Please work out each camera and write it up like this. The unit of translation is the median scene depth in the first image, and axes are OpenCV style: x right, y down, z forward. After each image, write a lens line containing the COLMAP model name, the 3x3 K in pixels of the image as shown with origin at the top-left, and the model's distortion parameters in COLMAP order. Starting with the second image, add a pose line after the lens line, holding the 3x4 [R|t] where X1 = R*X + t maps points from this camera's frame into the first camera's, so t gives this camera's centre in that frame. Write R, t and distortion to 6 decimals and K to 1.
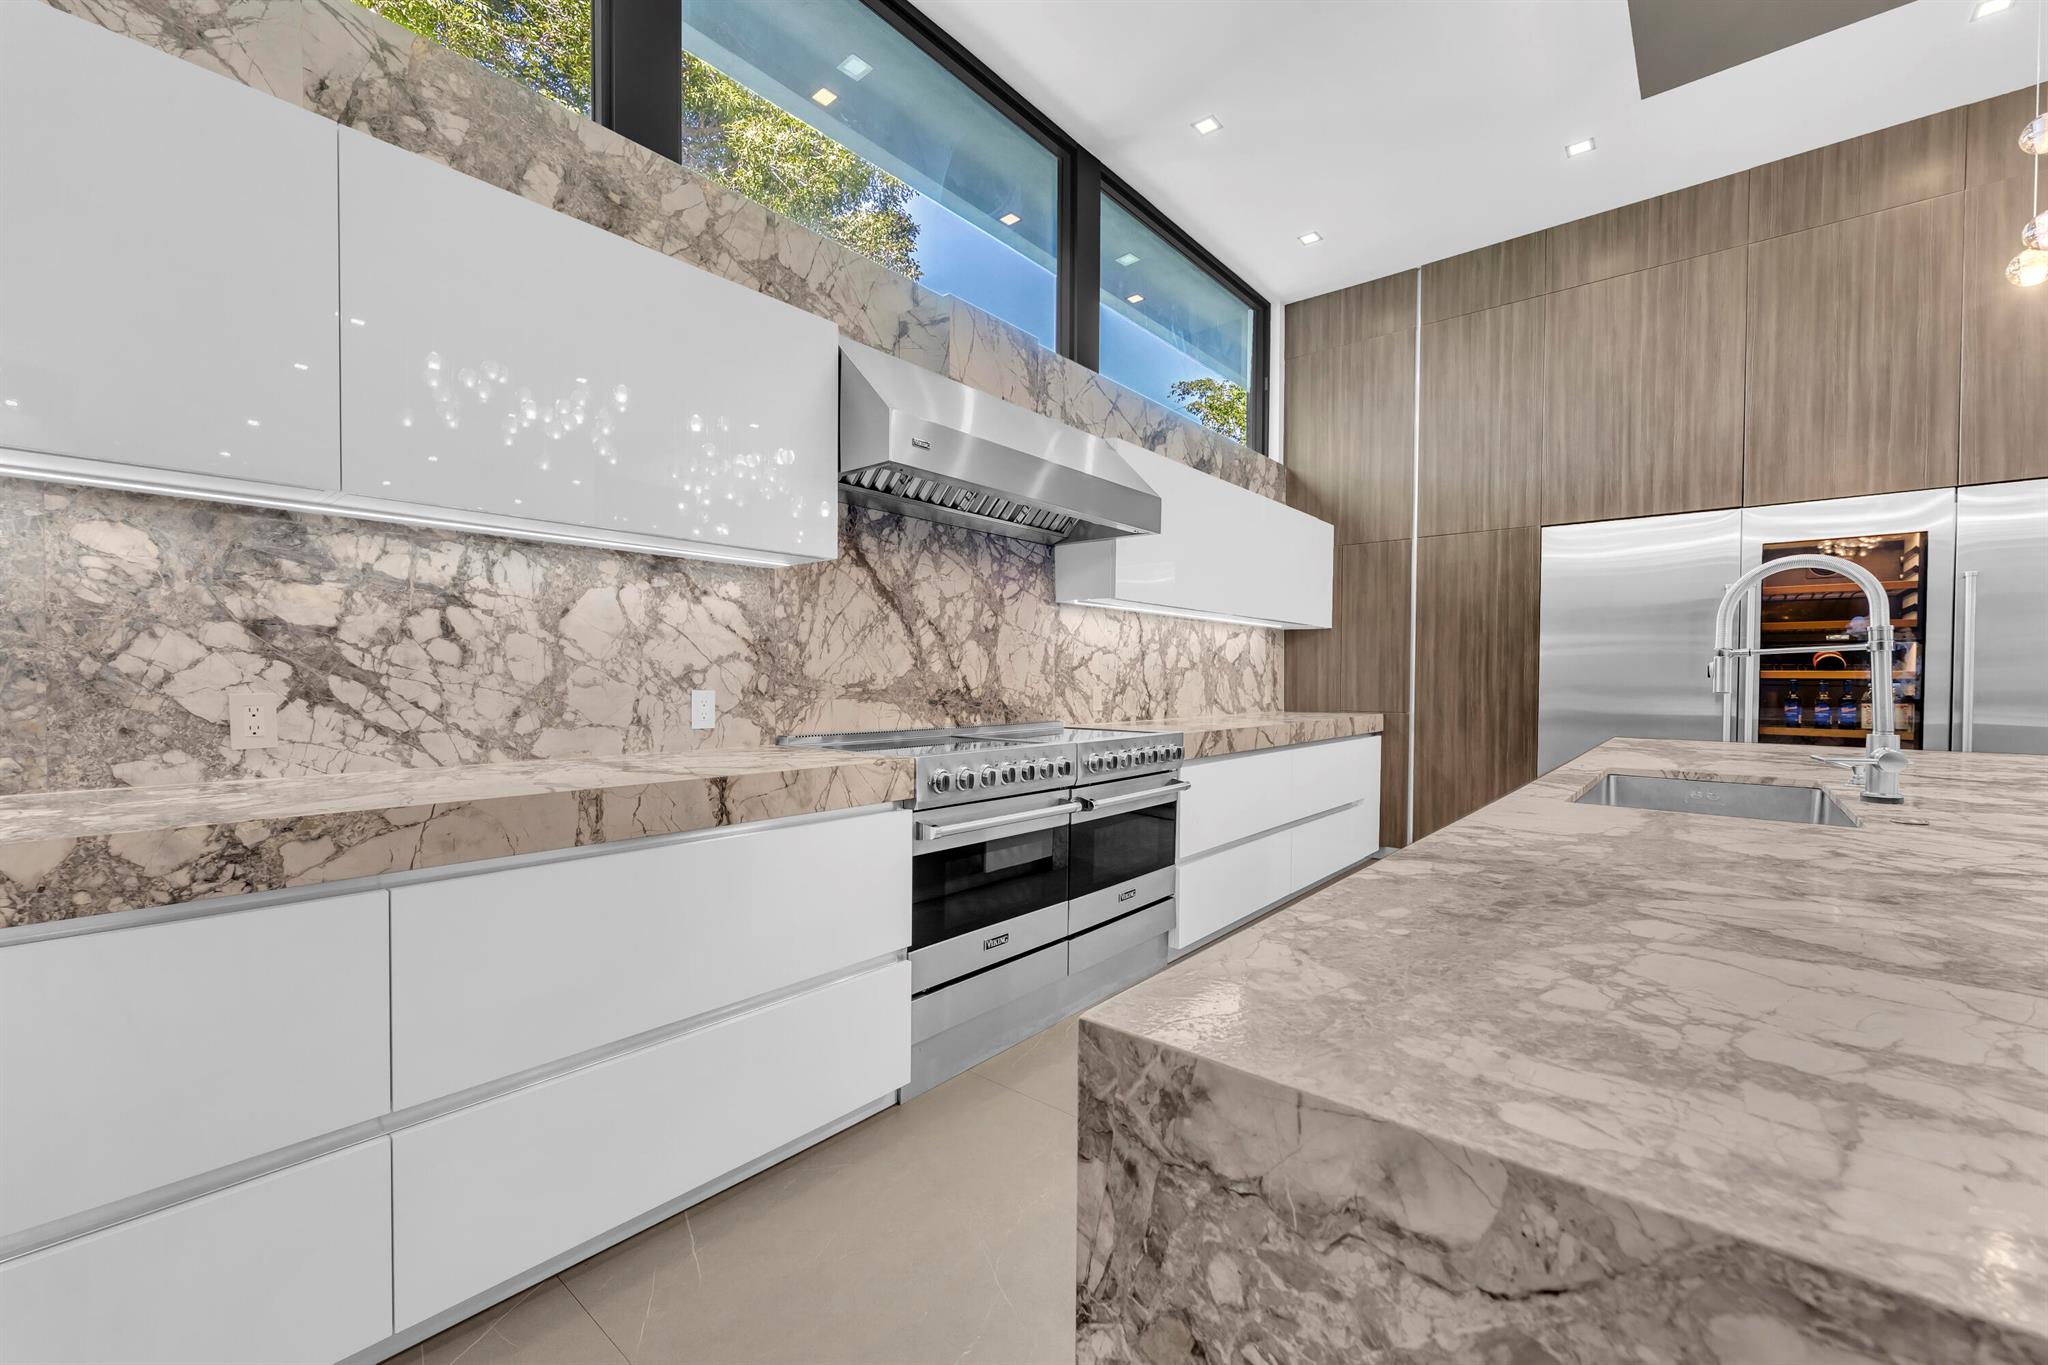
lens RADIAL K [[820.8, 0, 1018.1], [0, 820.8, 689.1], [0, 0, 1]] dist [-0.005127, -0.000112]
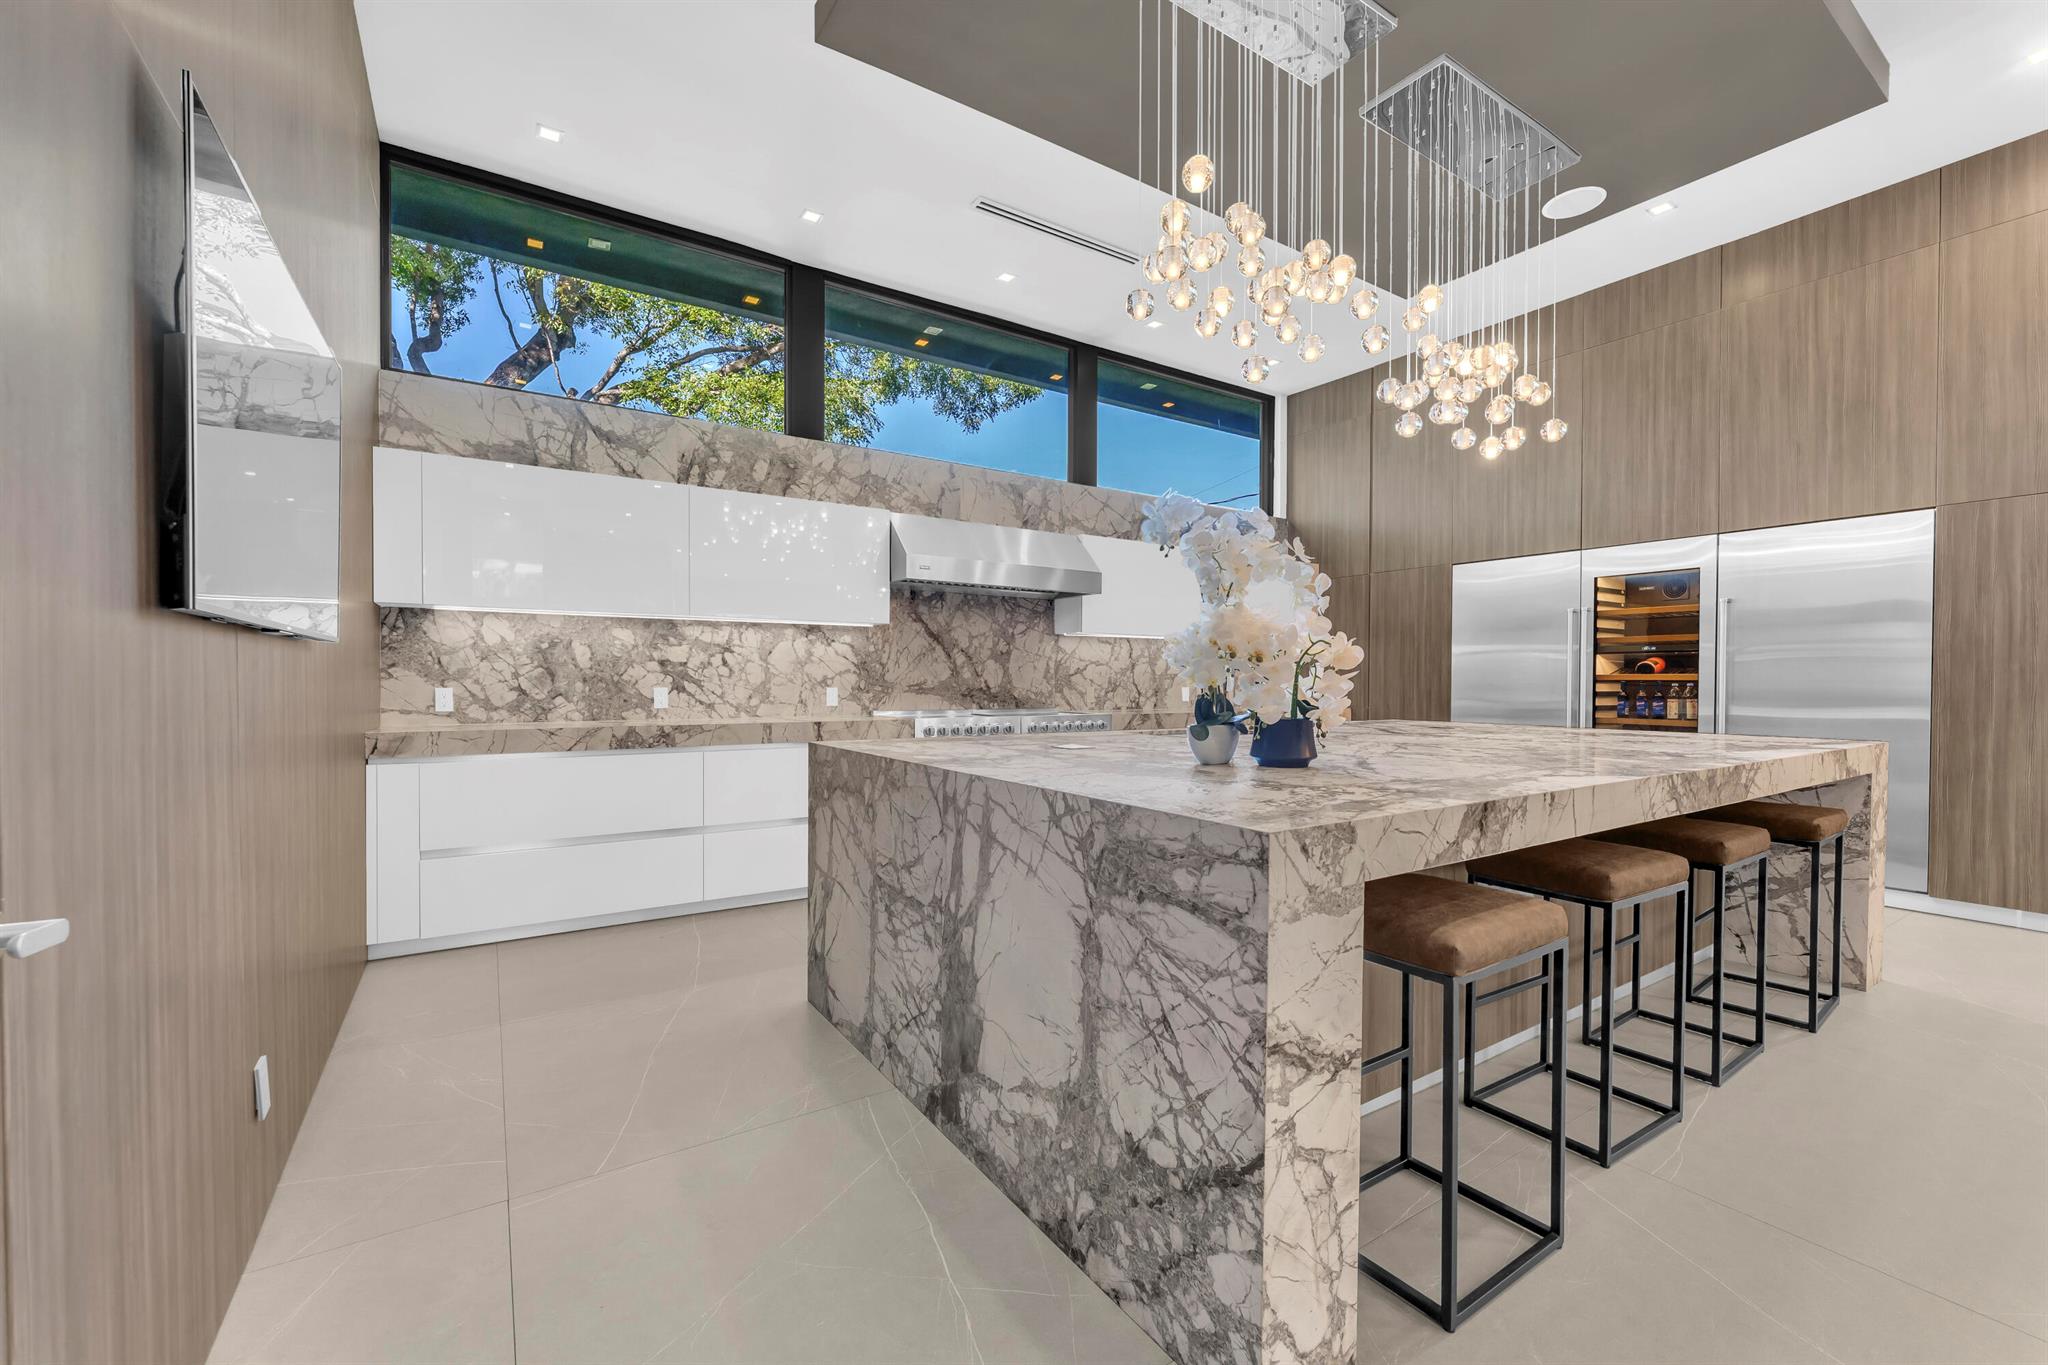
lens RADIAL K [[820.8, 0, 1022.6], [0, 820.8, 685.9], [0, 0, 1]] dist [-0.005127, -0.000112]
pose [[0.959008, -0.001977, -0.283373, 0.557477], [-0.000789, 0.999953, -0.009646, 0.014060], [0.283379, 0.009474, 0.958961, -0.718600]]
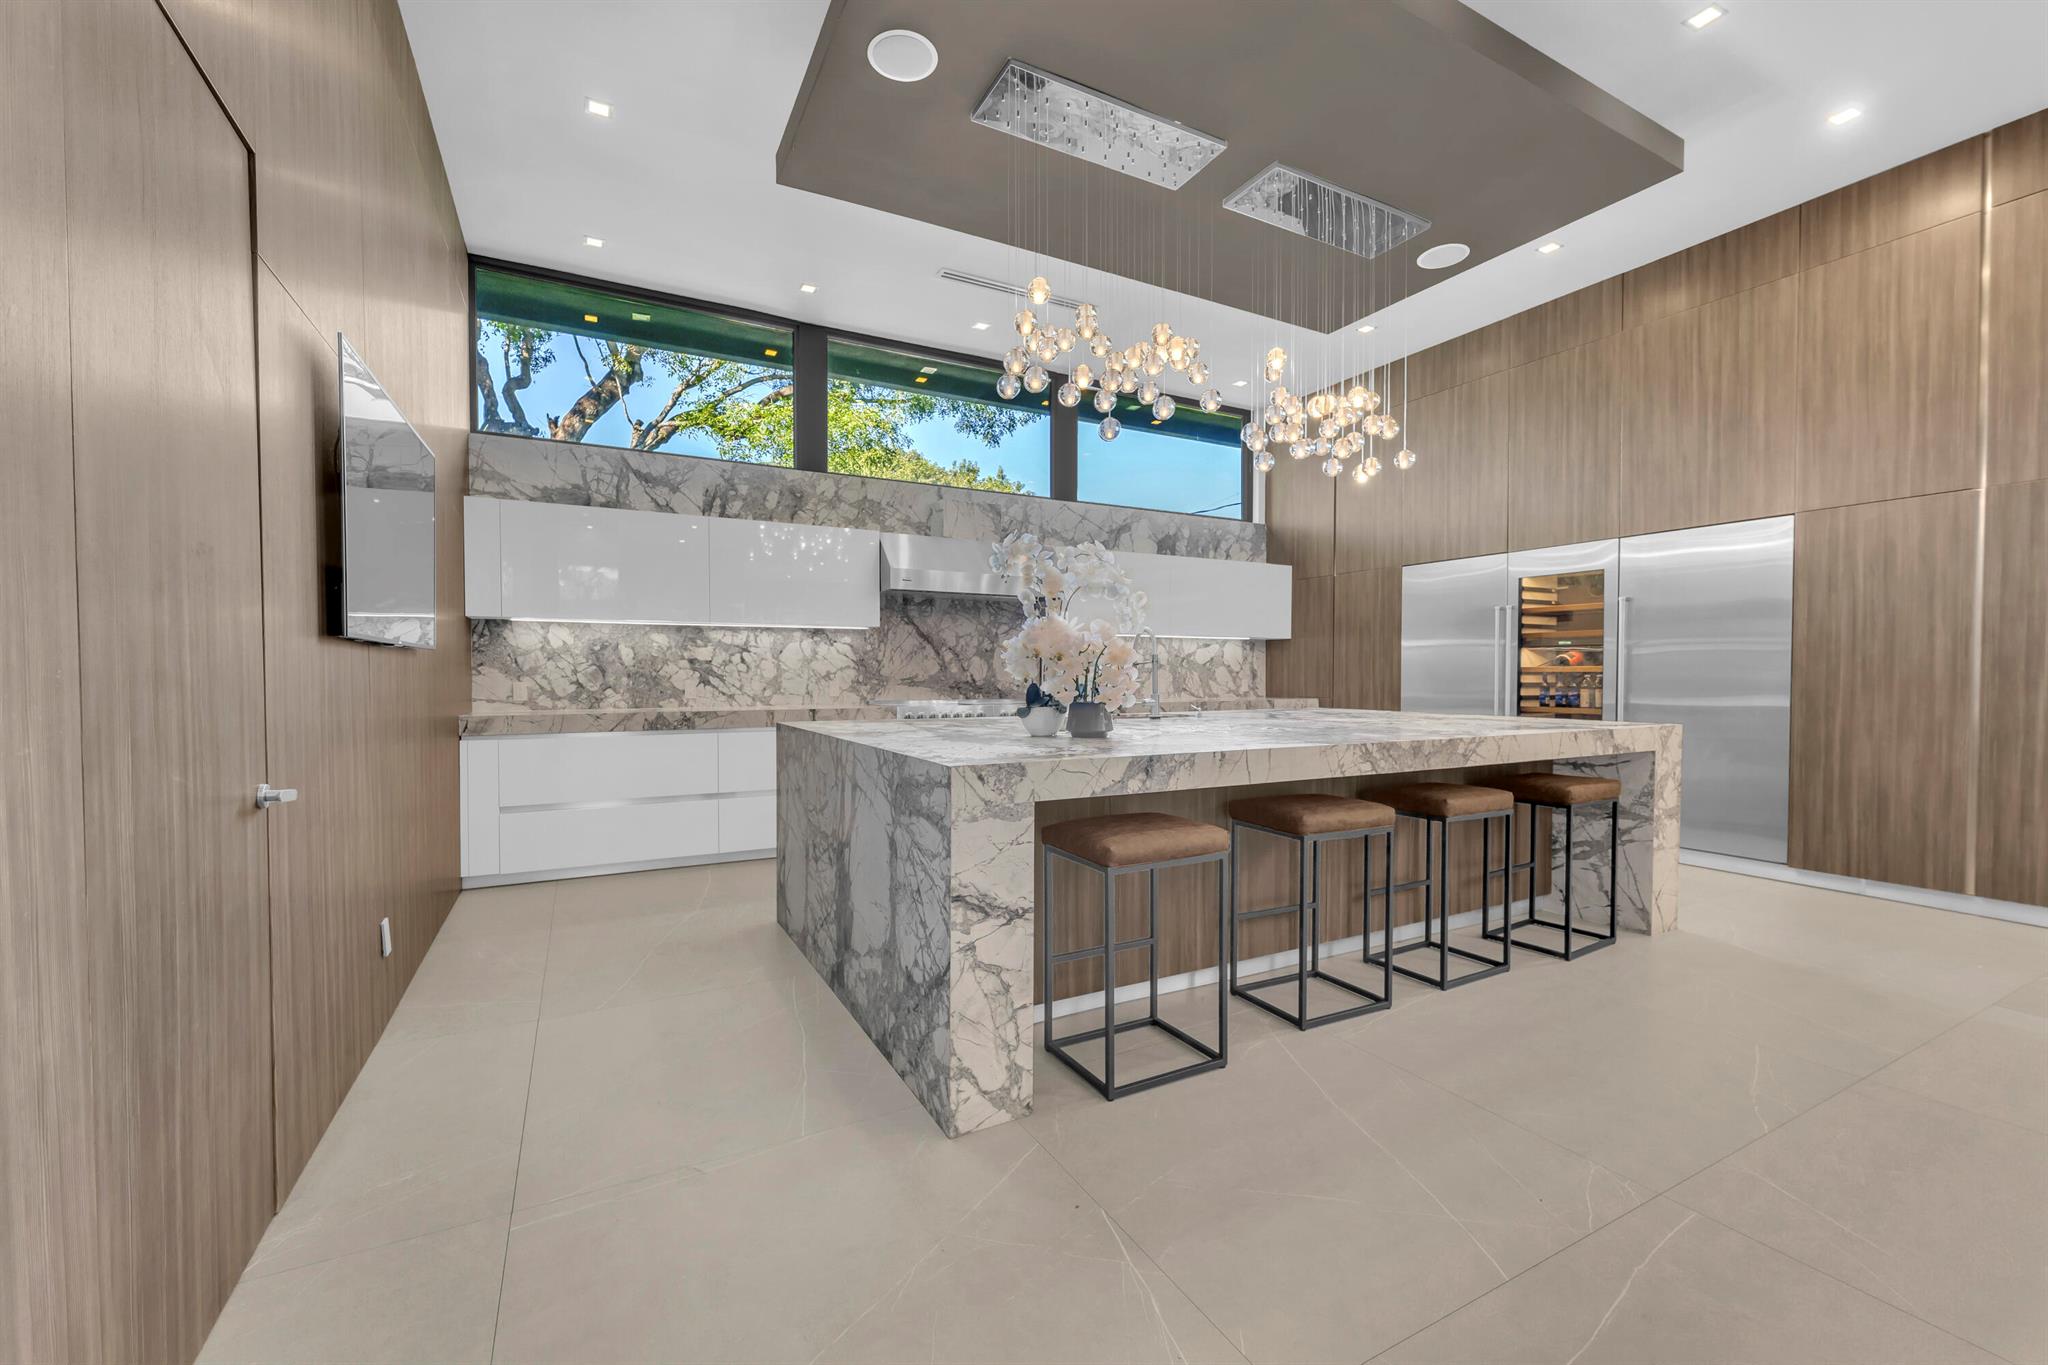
lens RADIAL K [[820.8, 0, 1026.0], [0, 820.8, 685.6], [0, 0, 1]] dist [-0.005127, -0.000112]
pose [[0.930738, -0.002712, -0.365677, 0.874274], [0.001743, 0.999994, -0.002978, 0.019154], [0.365683, 0.002135, 0.930737, -0.902452]]
